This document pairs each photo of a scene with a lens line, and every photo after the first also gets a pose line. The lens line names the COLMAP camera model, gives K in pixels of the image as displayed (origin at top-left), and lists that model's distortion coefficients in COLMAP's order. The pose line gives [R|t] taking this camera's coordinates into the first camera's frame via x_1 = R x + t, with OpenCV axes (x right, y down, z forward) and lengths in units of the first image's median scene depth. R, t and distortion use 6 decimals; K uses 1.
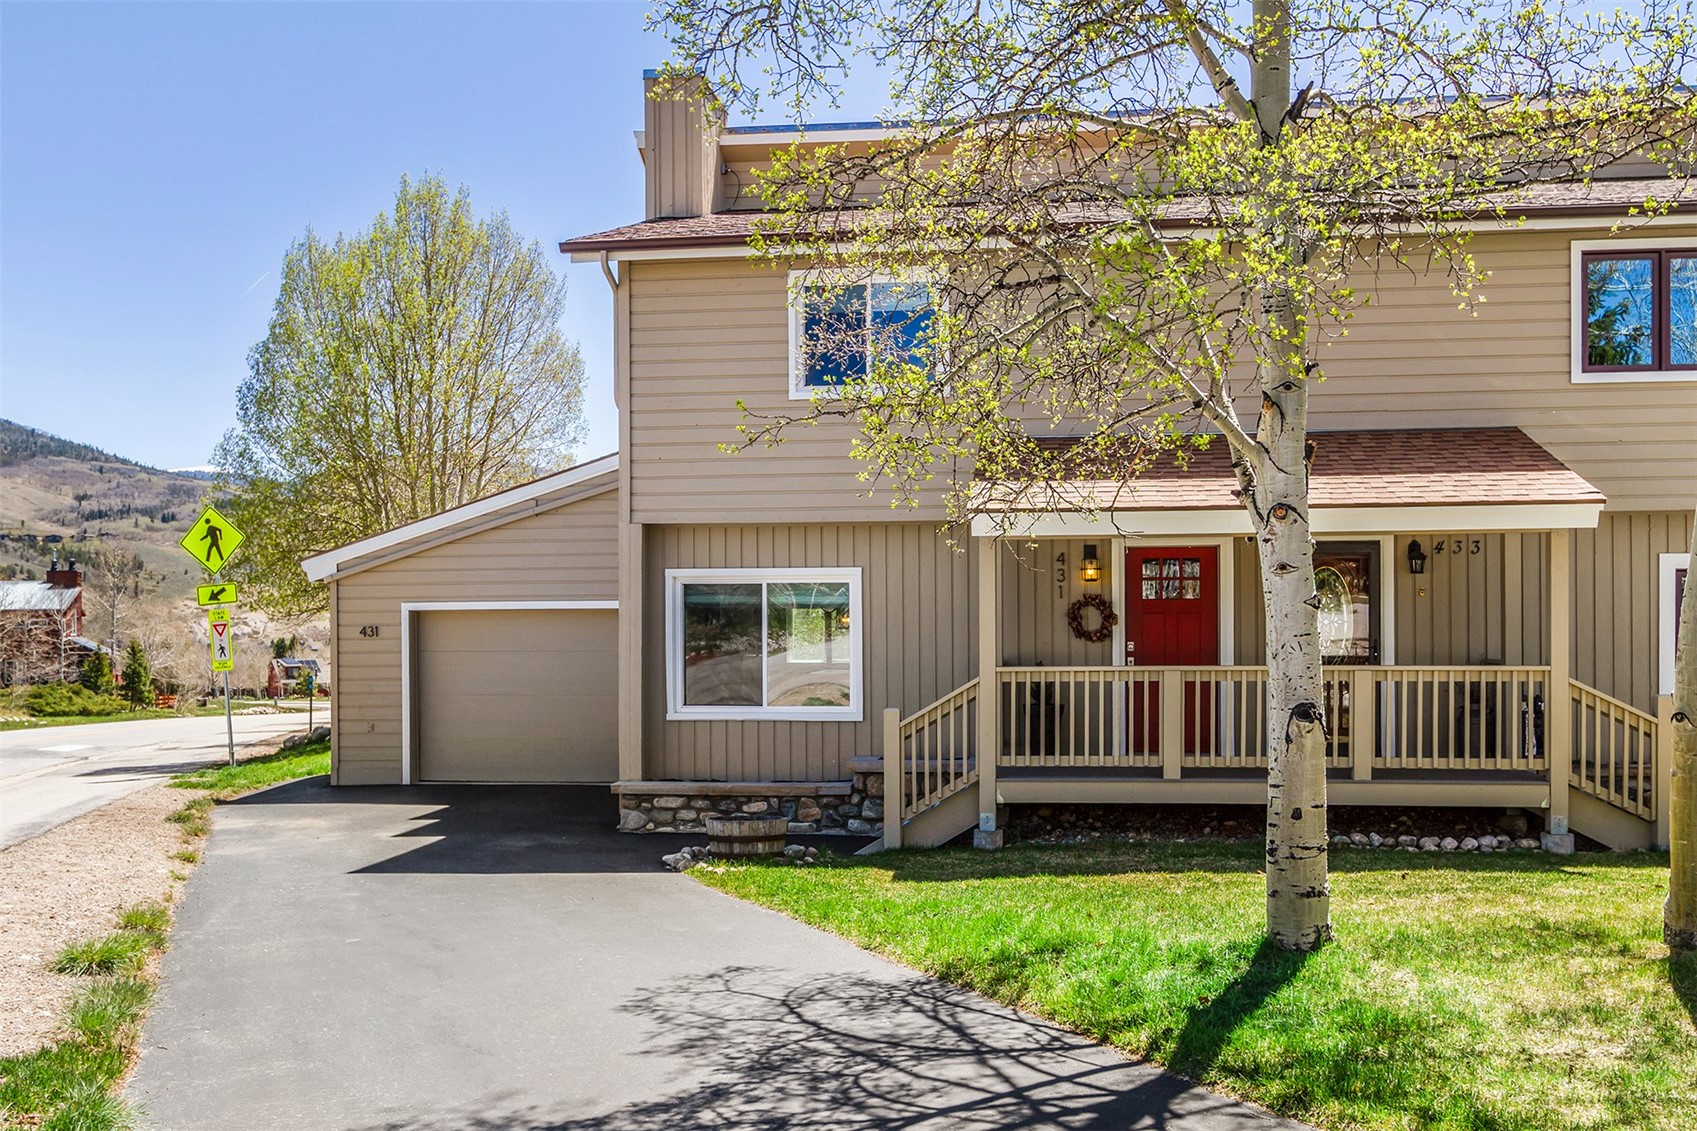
lens RADIAL K [[1269.8, 0, 860.1], [0, 1269.8, 634.6], [0, 0, 1]] dist [0.000691, -0.006765]
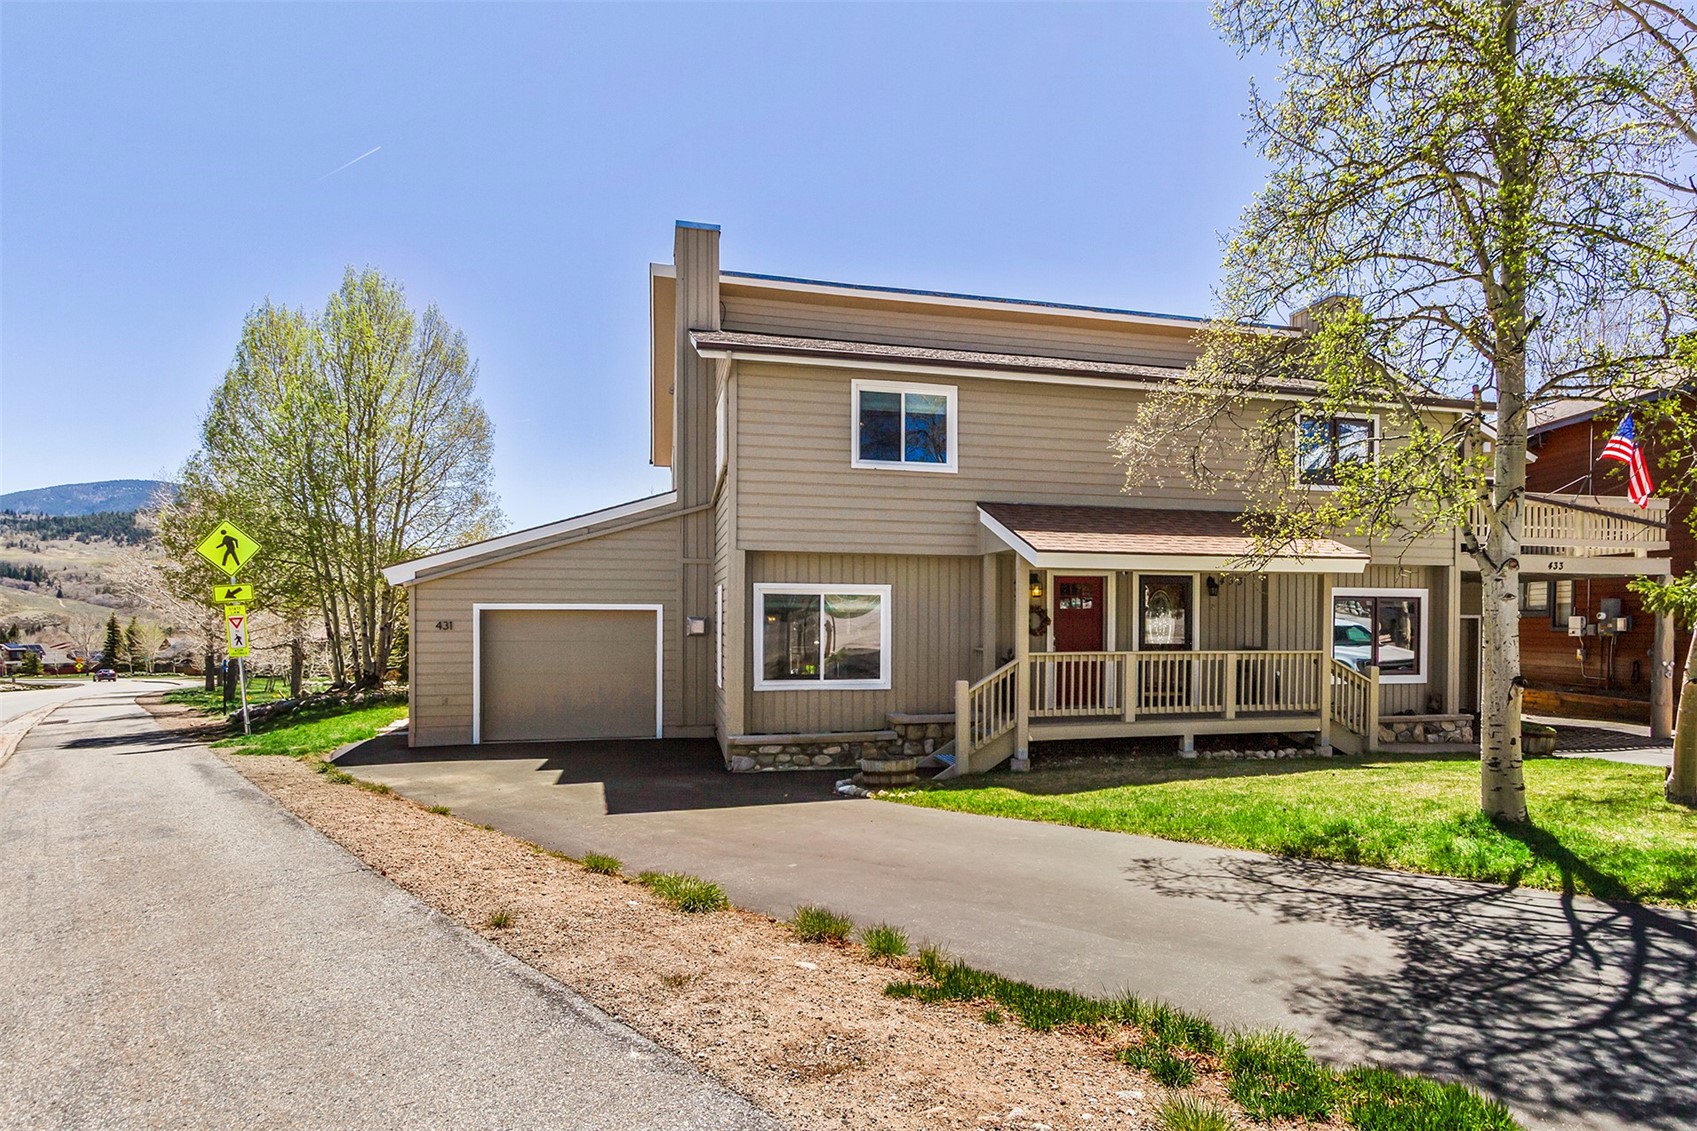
lens RADIAL K [[838.3, 0, 826.8], [0, 838.3, 631.4], [0, 0, 1]] dist [-0.001216, 0.000878]
pose [[0.945536, 0.003744, 0.325496, -0.397565], [-0.005258, 0.999979, 0.003772, -0.002331], [-0.325475, -0.005278, 0.945536, 0.106445]]
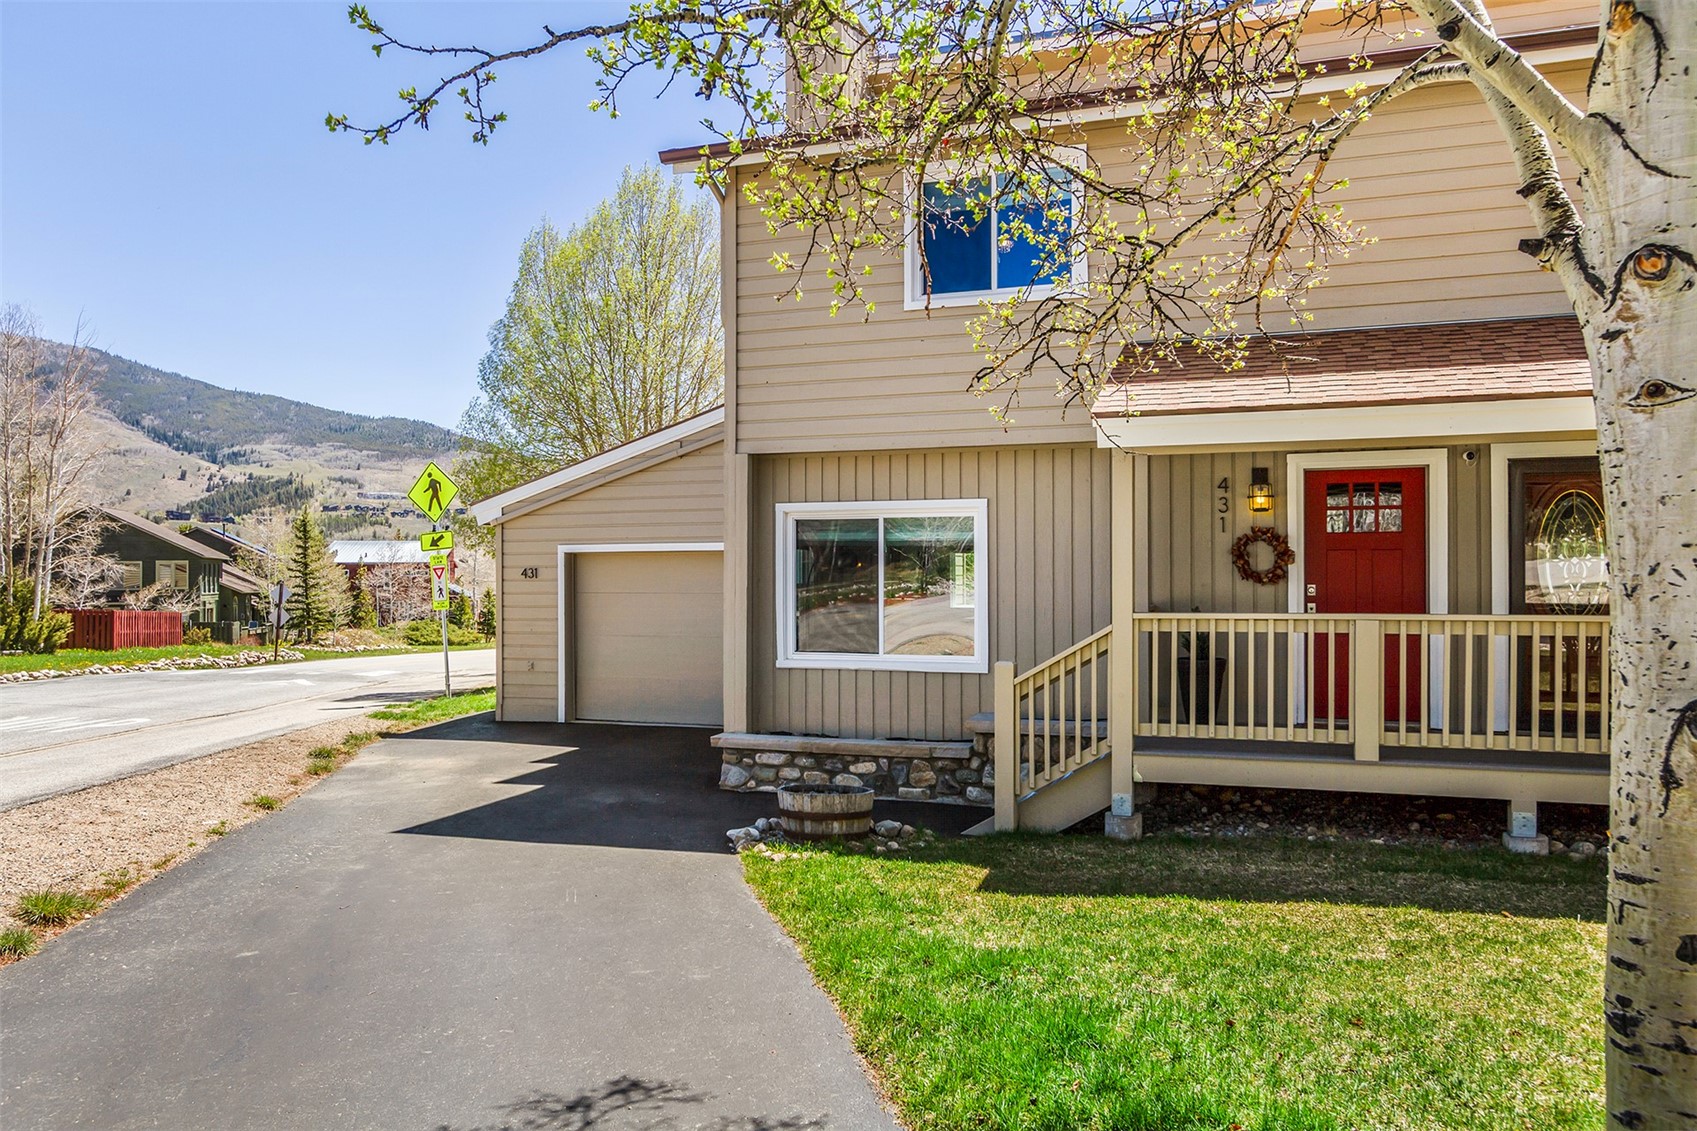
lens RADIAL K [[1077.2, 0, 859.2], [0, 1077.2, 575.9], [0, 0, 1]] dist [0.000402, 0.002483]
pose [[0.981450, 0.003705, -0.191684, 0.058864], [-0.005317, 0.999955, -0.007893, 0.007228], [0.191646, 0.008766, 0.981425, 0.257405]]
